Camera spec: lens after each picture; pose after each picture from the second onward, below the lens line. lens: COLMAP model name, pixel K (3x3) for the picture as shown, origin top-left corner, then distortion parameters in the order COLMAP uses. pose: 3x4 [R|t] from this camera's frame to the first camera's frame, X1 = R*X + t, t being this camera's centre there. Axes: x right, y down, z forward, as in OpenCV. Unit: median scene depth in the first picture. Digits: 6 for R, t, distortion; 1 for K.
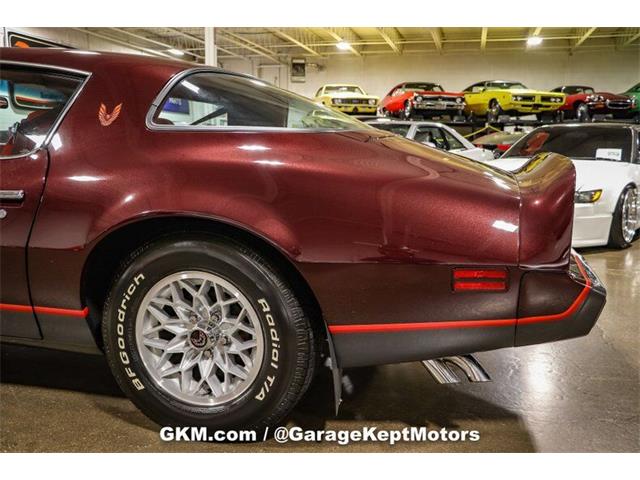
lens RADIAL K [[622.2, 0, 320.0], [0, 622.2, 240.0], [0, 0, 1]] dist [-0.140164, 0.259932]
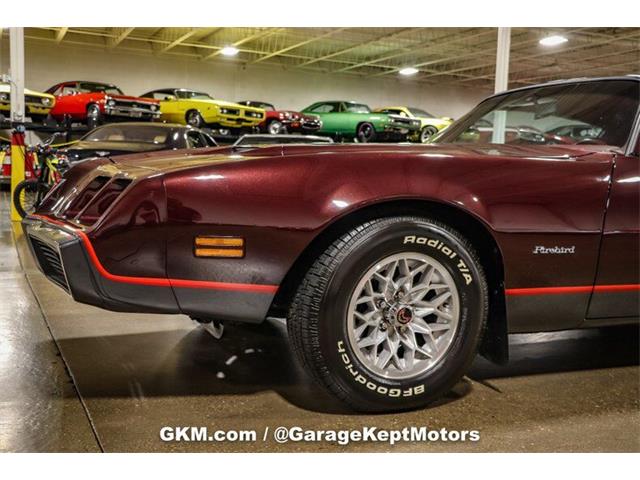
lens RADIAL K [[732.4, 0, 320.0], [0, 732.4, 240.0], [0, 0, 1]] dist [0.001282, 0.027300]
pose [[0.788615, -0.028890, 0.614208, -2.510276], [0.055616, 0.998153, -0.024459, -0.002729], [-0.612367, 0.053449, 0.788765, 0.428180]]
